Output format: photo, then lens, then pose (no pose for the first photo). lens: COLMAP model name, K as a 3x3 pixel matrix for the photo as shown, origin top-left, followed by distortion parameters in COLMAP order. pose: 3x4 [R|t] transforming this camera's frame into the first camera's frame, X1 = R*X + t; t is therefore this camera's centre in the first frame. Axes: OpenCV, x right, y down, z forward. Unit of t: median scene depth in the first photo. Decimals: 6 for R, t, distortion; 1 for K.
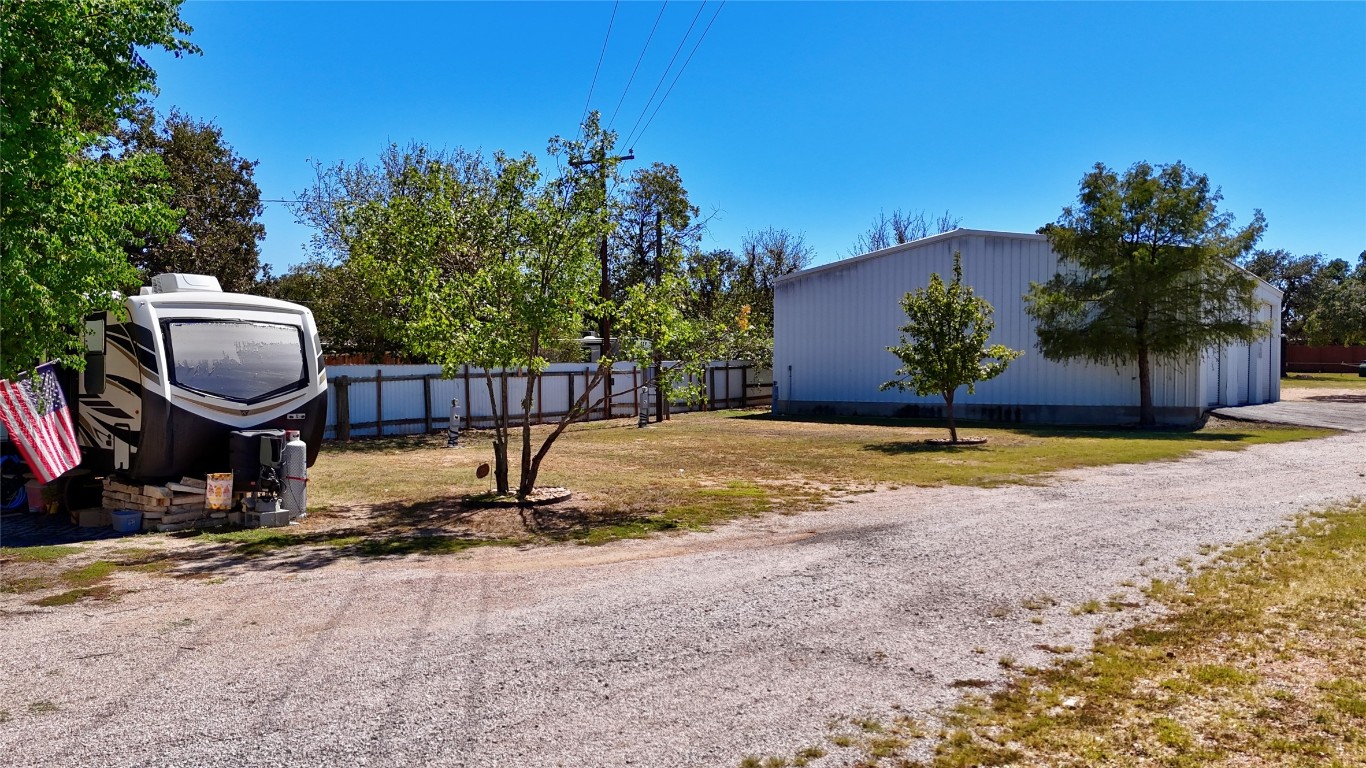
lens RADIAL K [[1045.8, 0, 683.0], [0, 1045.8, 384.0], [0, 0, 1]] dist [0.007045, -0.000760]
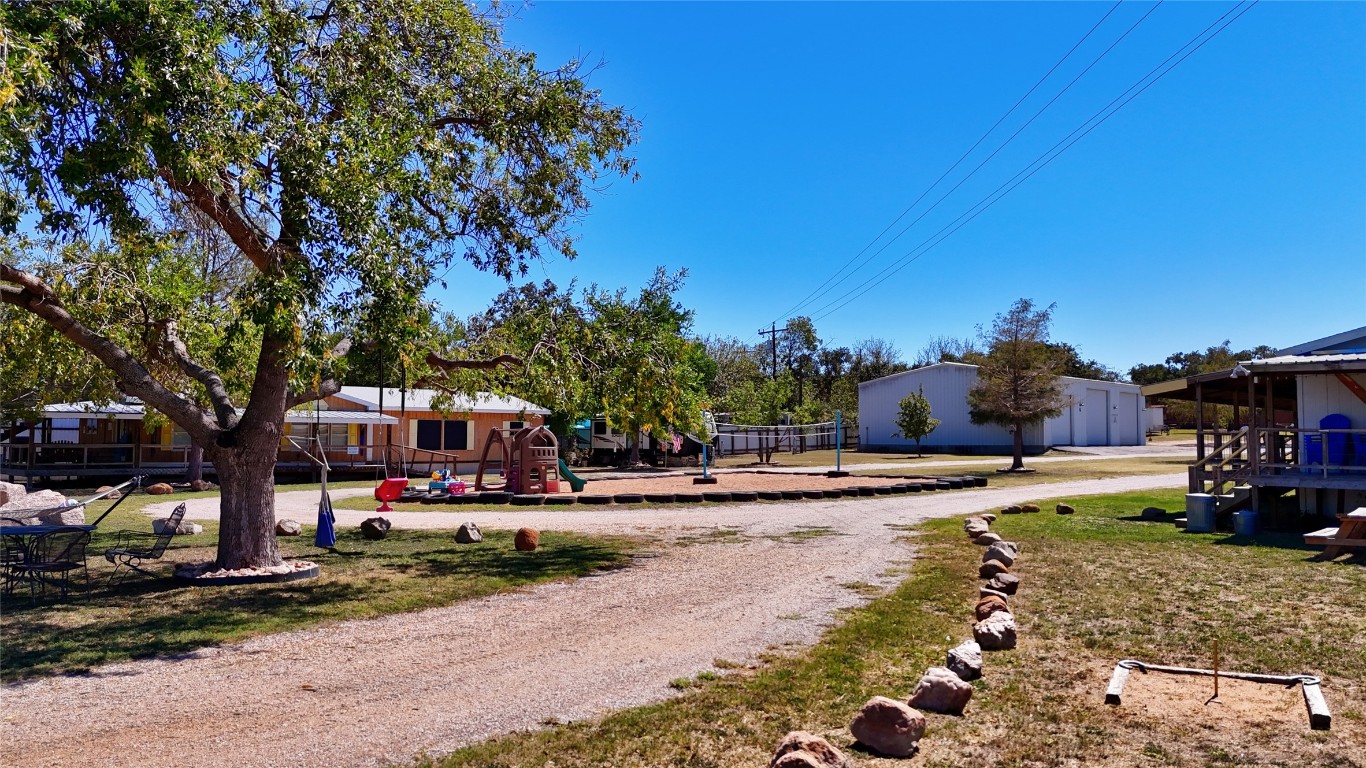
lens RADIAL K [[1045.8, 0, 683.0], [0, 1045.8, 384.0], [0, 0, 1]] dist [0.007045, -0.000760]
pose [[0.991432, -0.006539, -0.130457, 0.014716], [-0.000755, 0.998443, -0.055782, 0.012133], [0.130618, 0.055402, 0.989884, -1.027710]]
